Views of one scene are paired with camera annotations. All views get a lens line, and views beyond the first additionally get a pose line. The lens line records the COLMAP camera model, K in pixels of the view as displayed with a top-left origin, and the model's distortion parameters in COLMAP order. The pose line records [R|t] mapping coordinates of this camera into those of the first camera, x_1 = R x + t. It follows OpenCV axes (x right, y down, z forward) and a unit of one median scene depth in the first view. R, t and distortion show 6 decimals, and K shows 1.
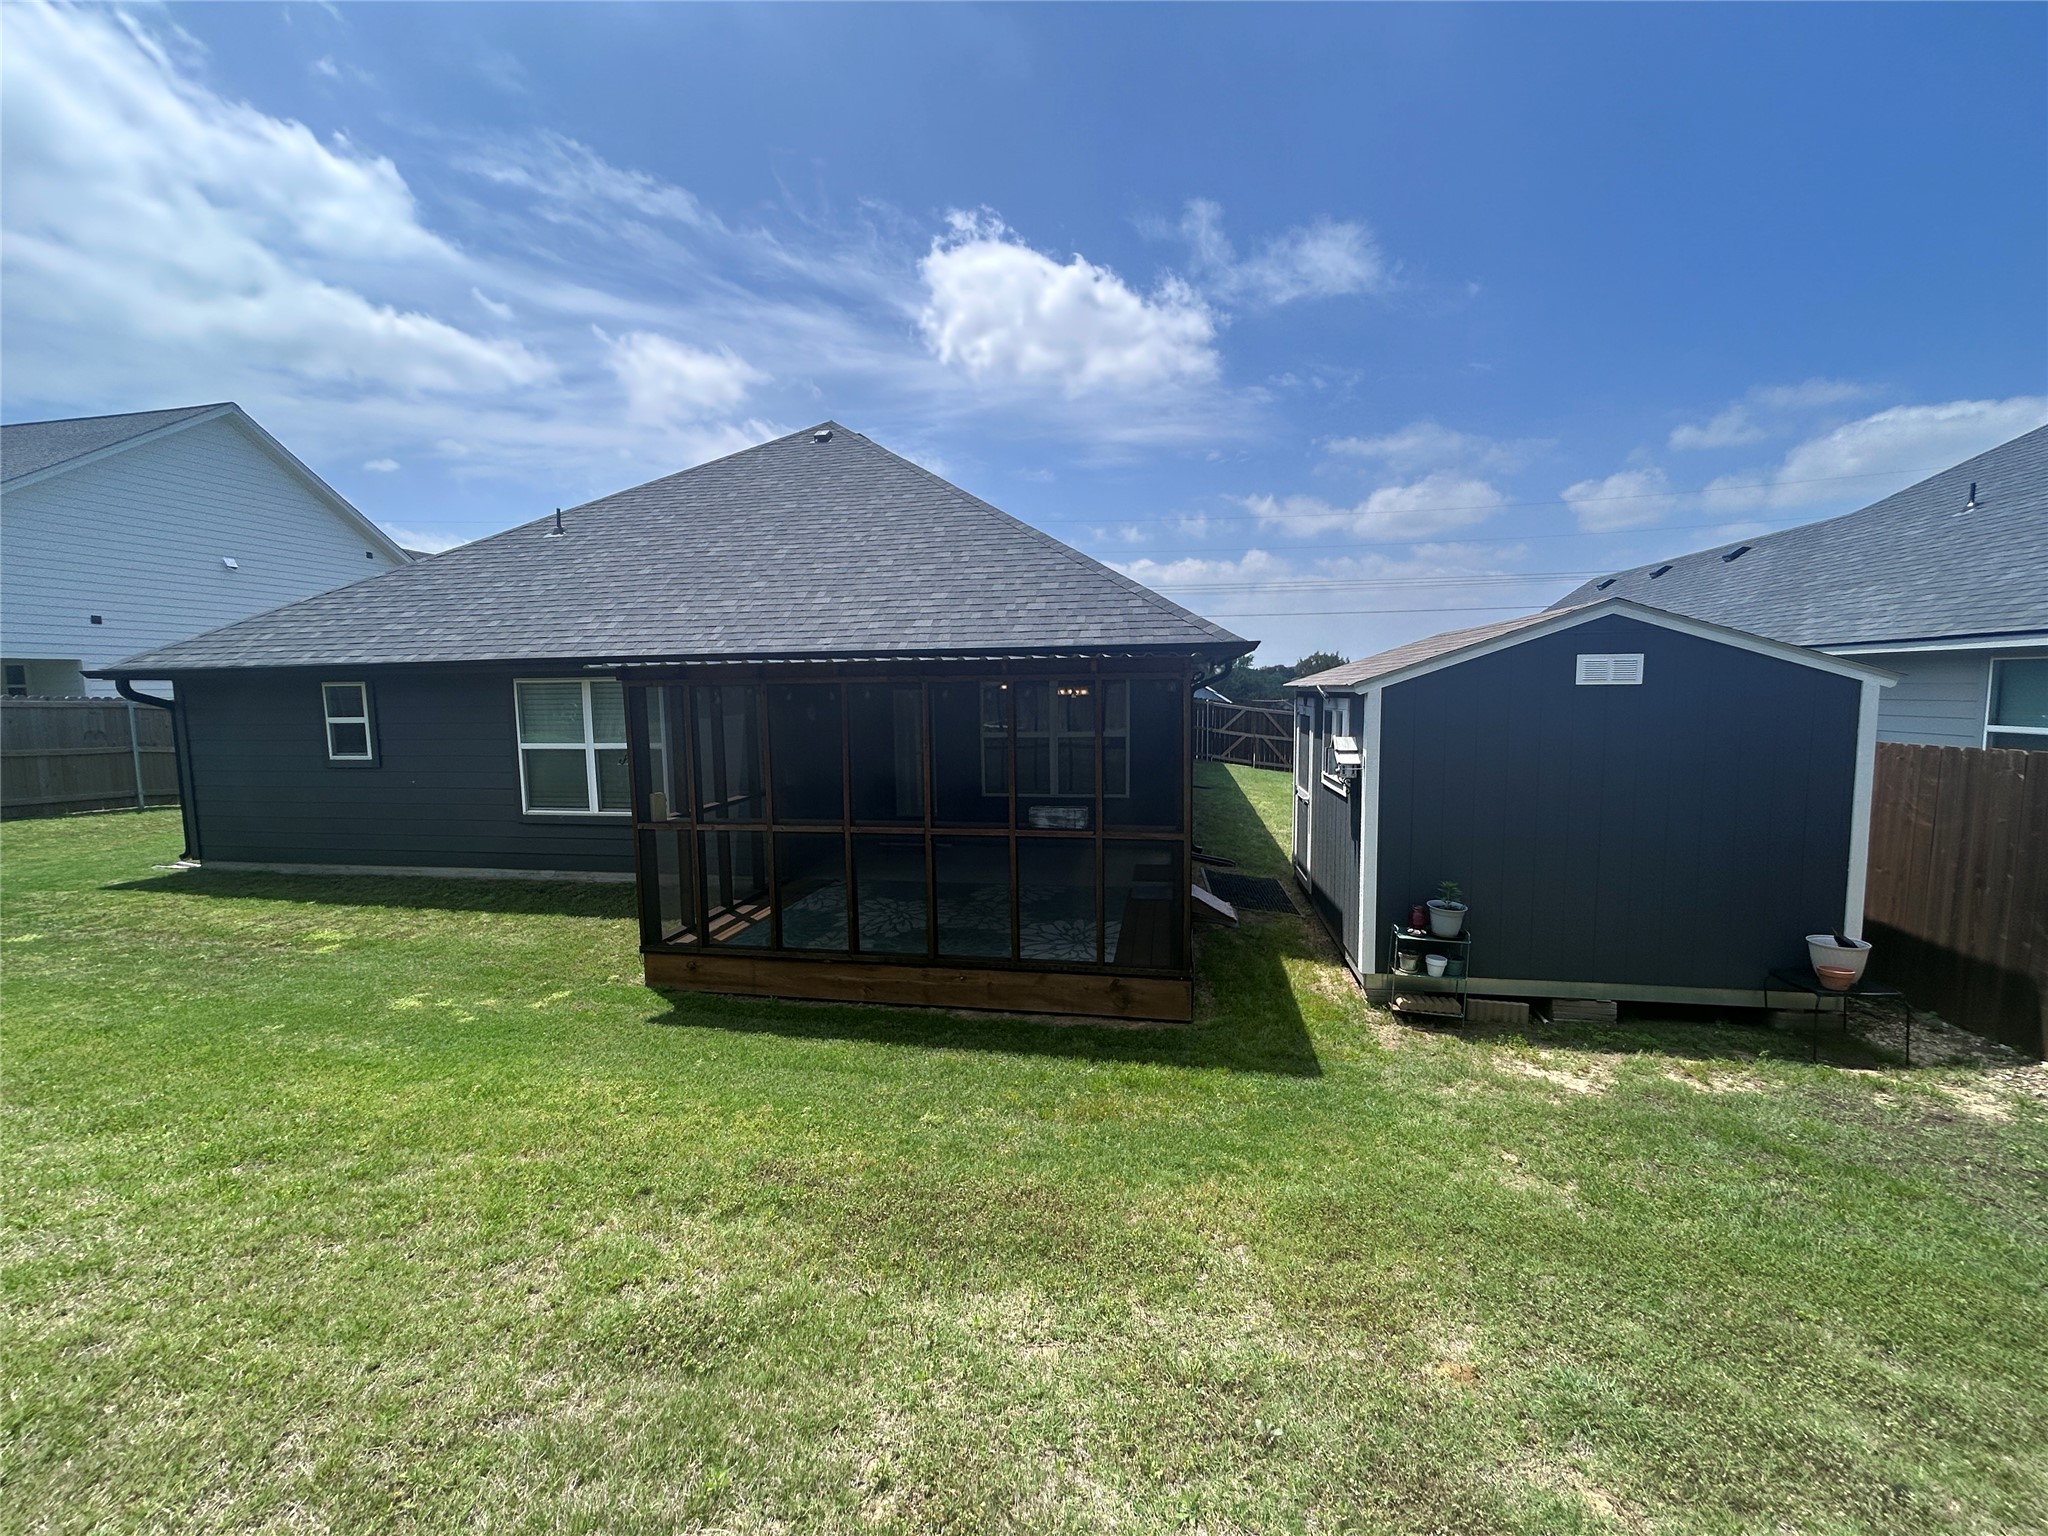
lens RADIAL K [[814.6, 0, 1024.0], [0, 814.6, 768.0], [0, 0, 1]] dist [-0.000533, -0.000017]
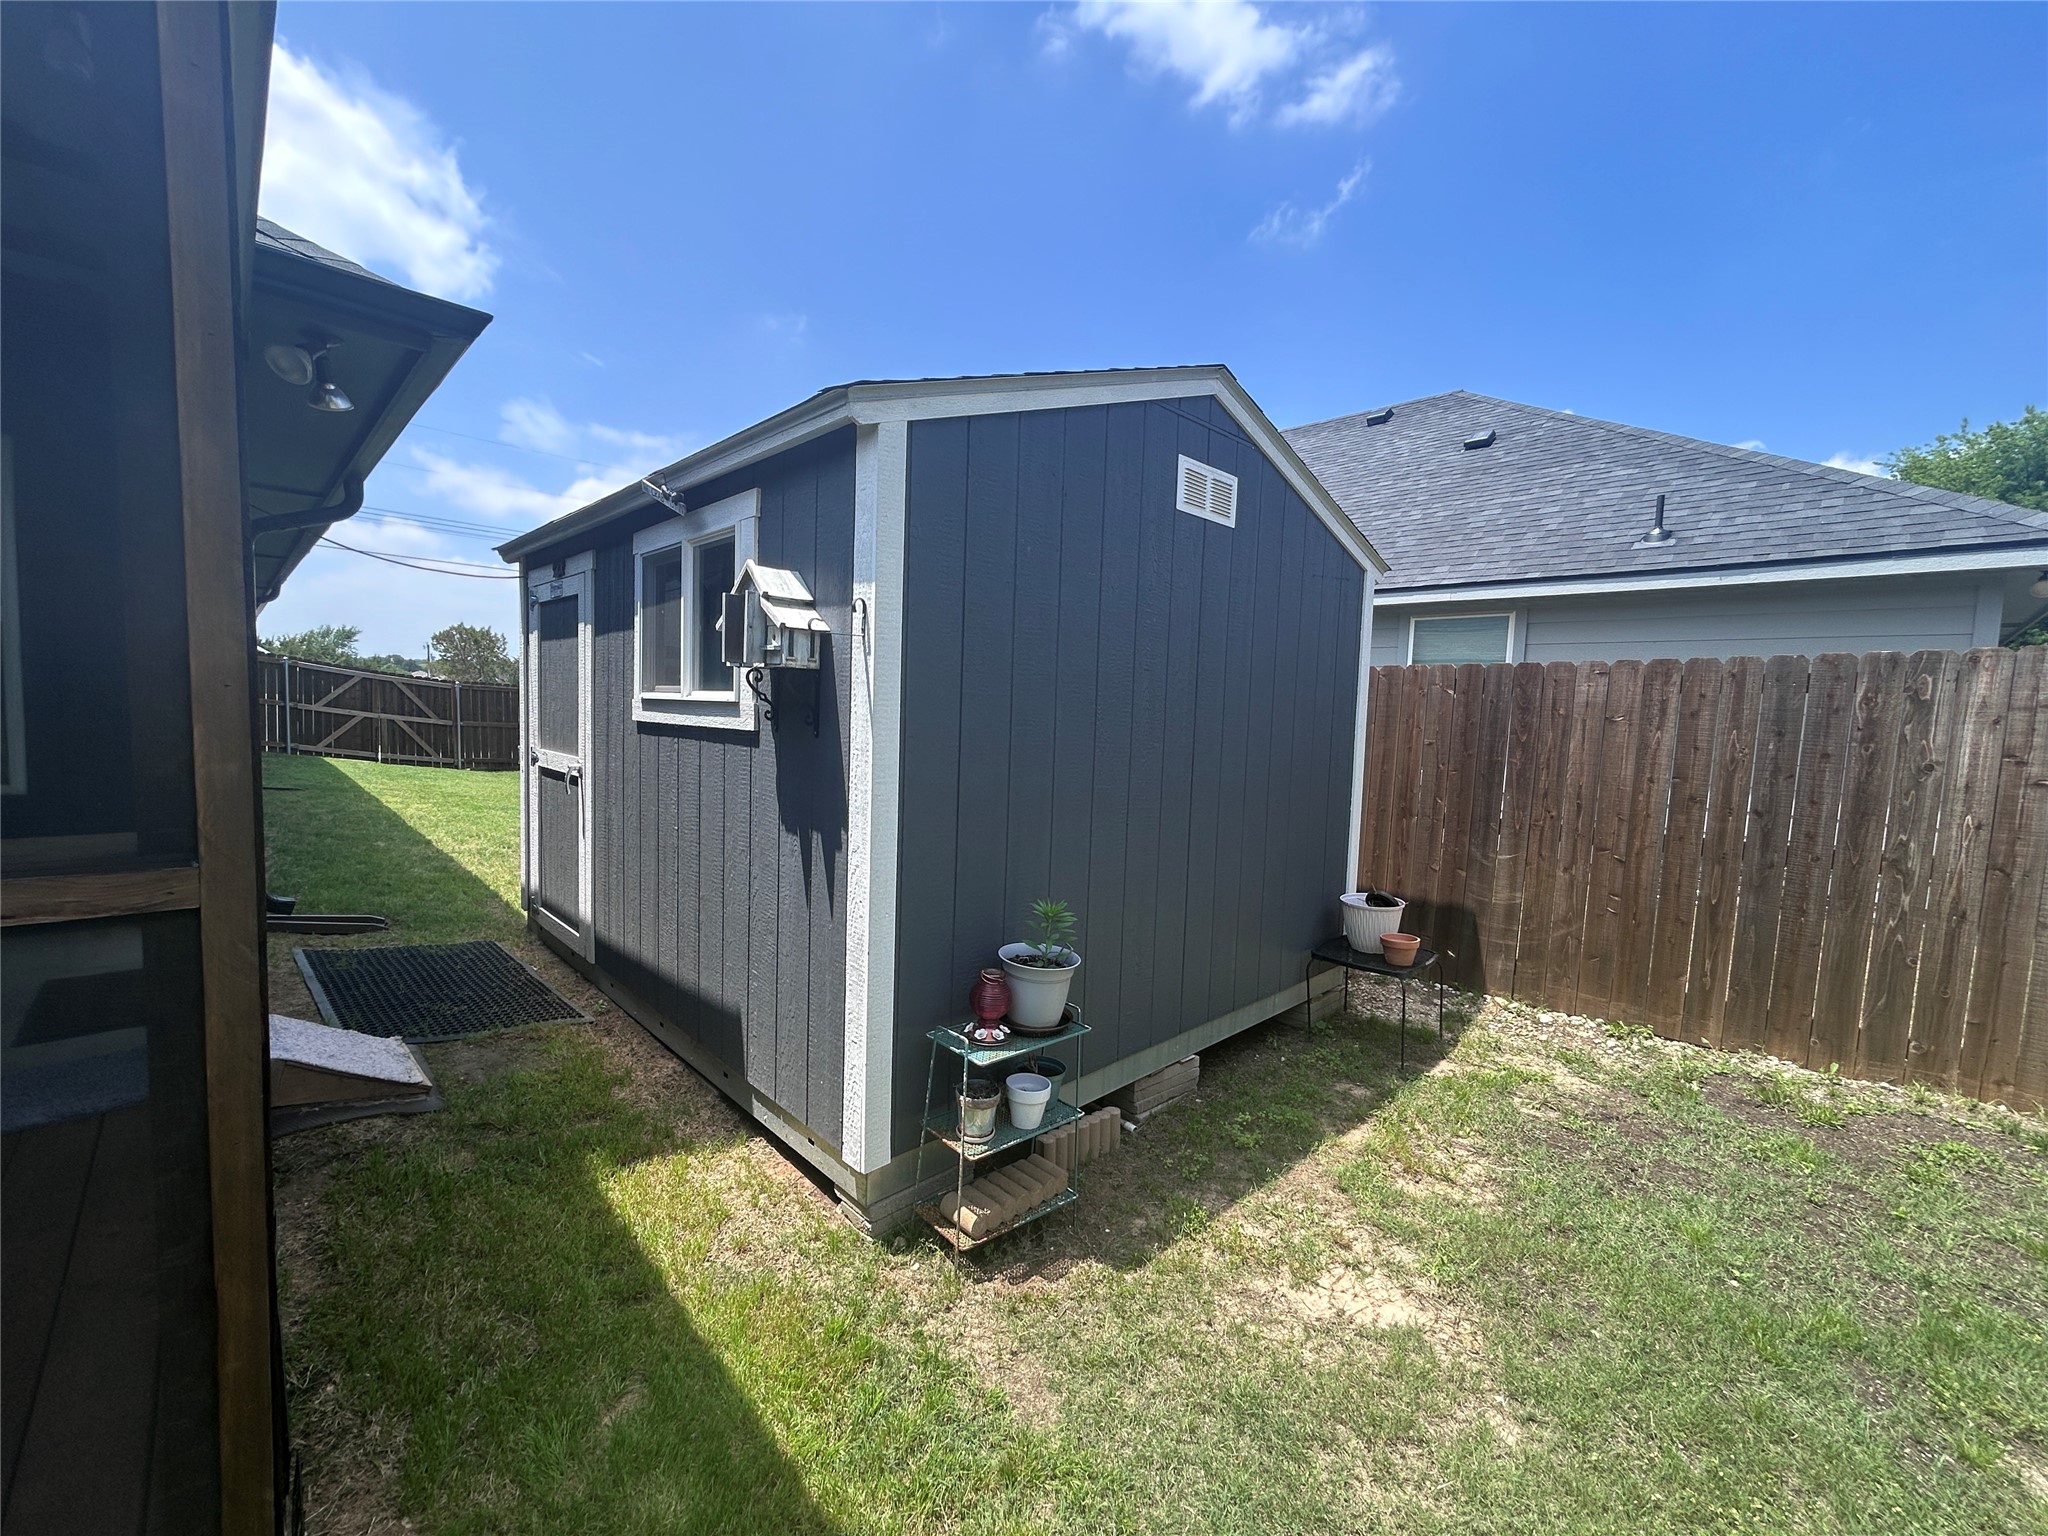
lens RADIAL K [[831.6, 0, 1024.0], [0, 831.6, 768.0], [0, 0, 1]] dist [0.000244, 0.000089]
pose [[0.583226, -0.027463, 0.811846, 0.129100], [0.032685, 0.999412, 0.010327, 0.052830], [-0.811652, 0.020512, 0.583781, 0.623158]]
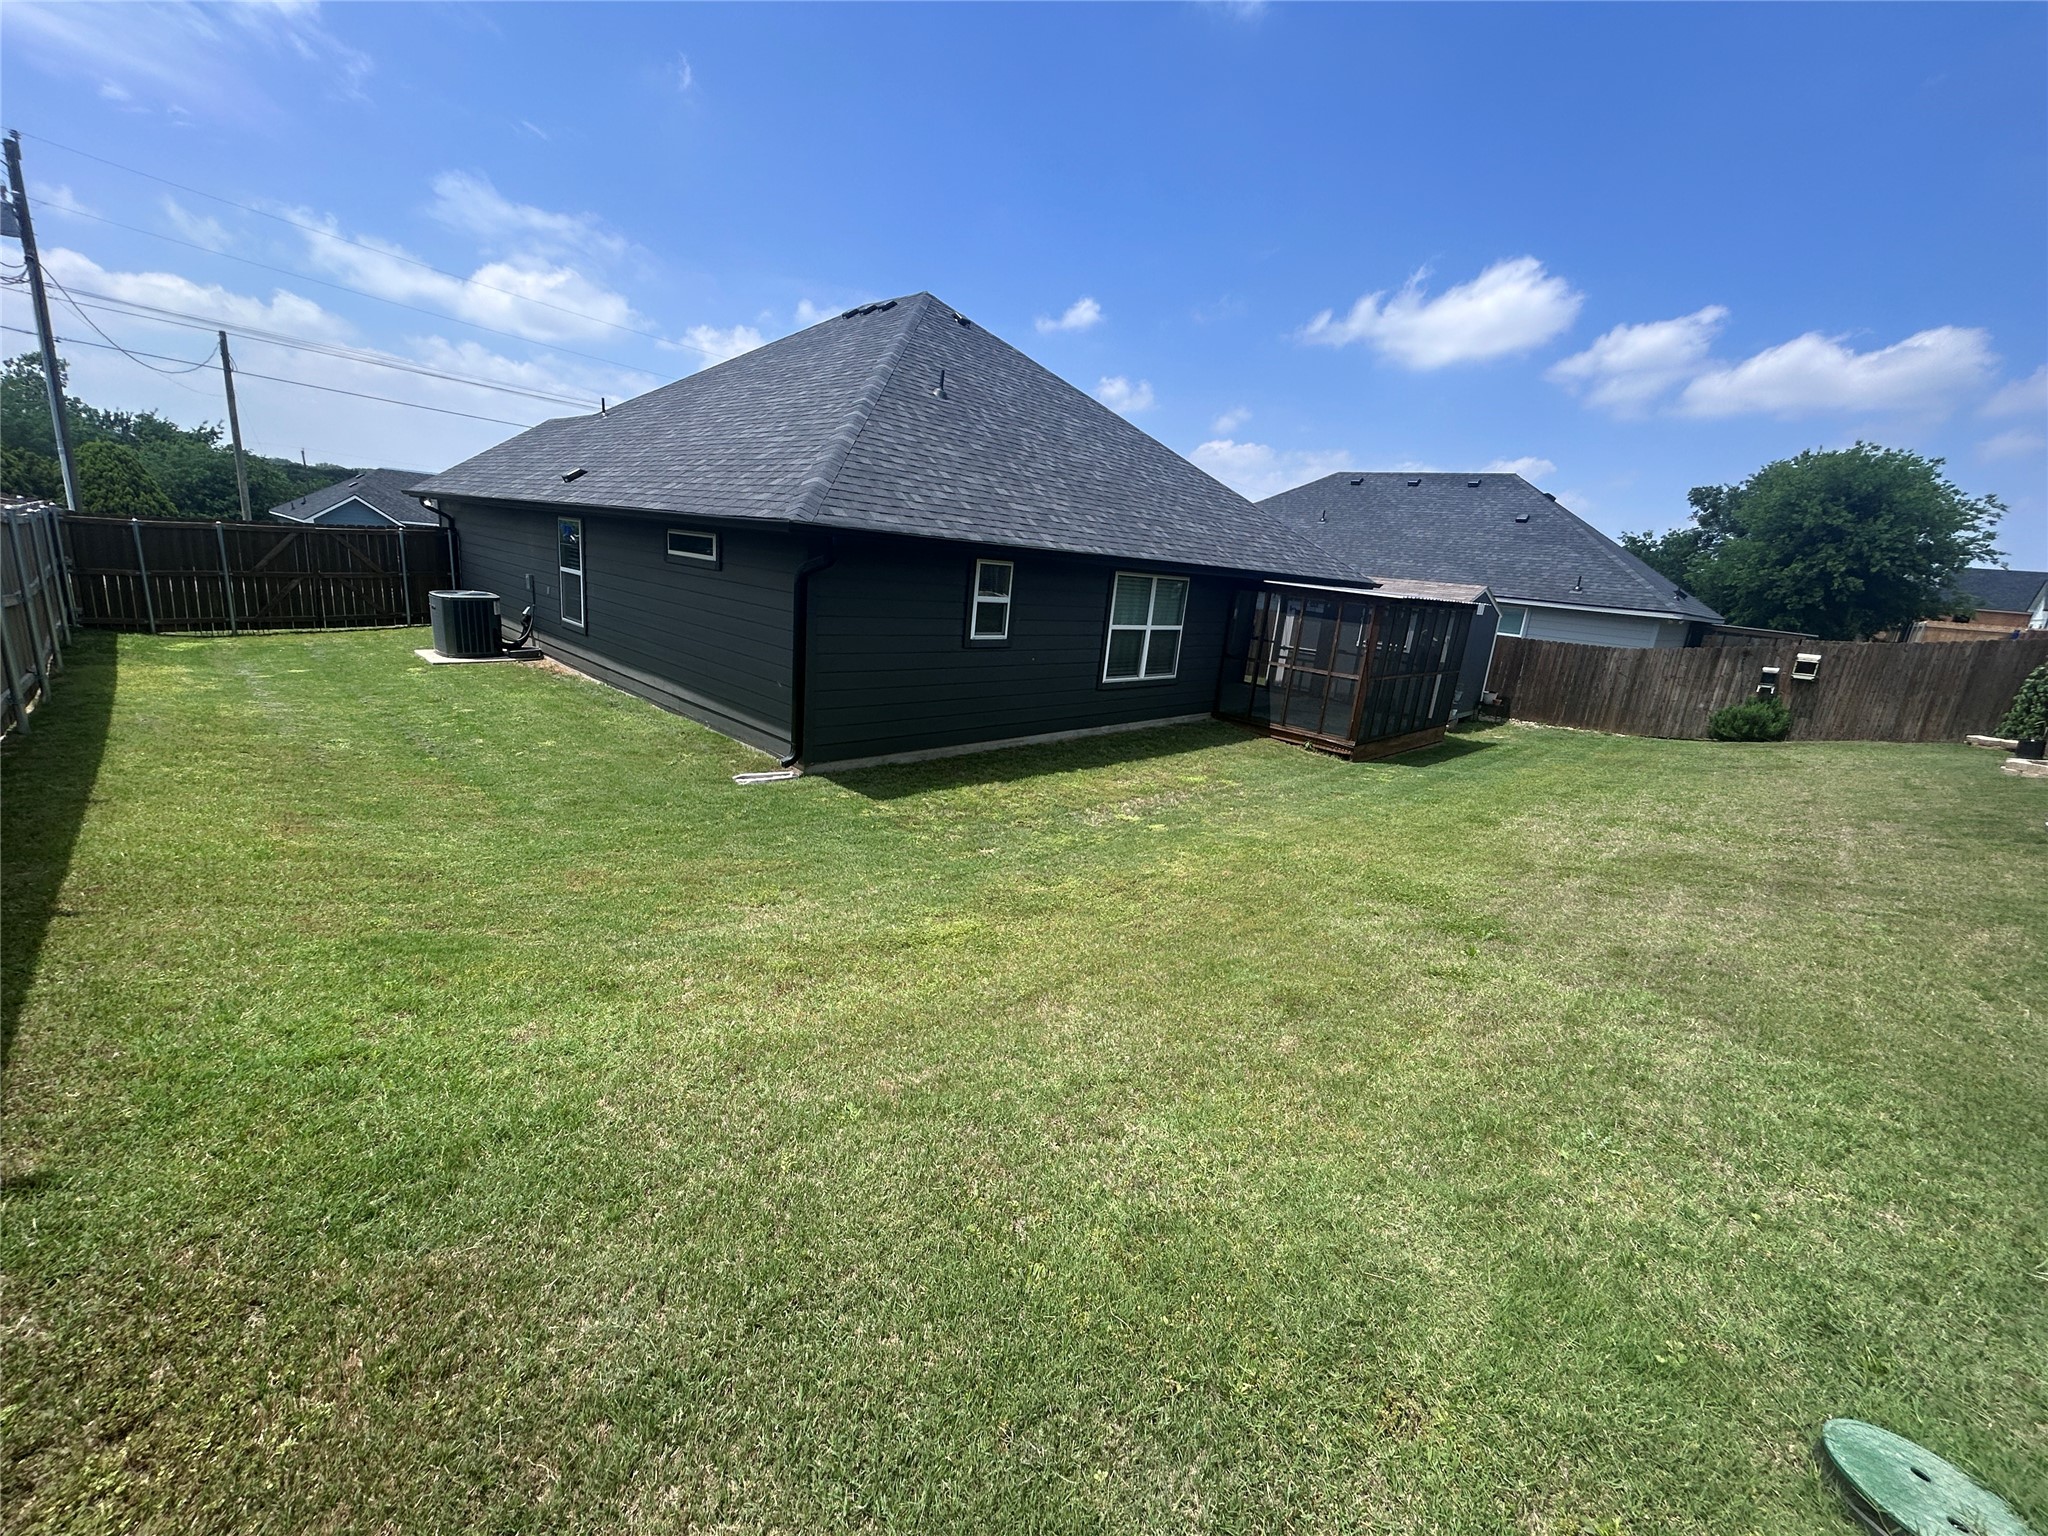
lens RADIAL K [[831.6, 0, 1024.0], [0, 831.6, 768.0], [0, 0, 1]] dist [0.000244, 0.000089]
pose [[0.557389, -0.141797, 0.818053, -2.282894], [-0.019798, 0.982758, 0.183836, -0.060295], [-0.830015, -0.118664, 0.544971, 0.530116]]
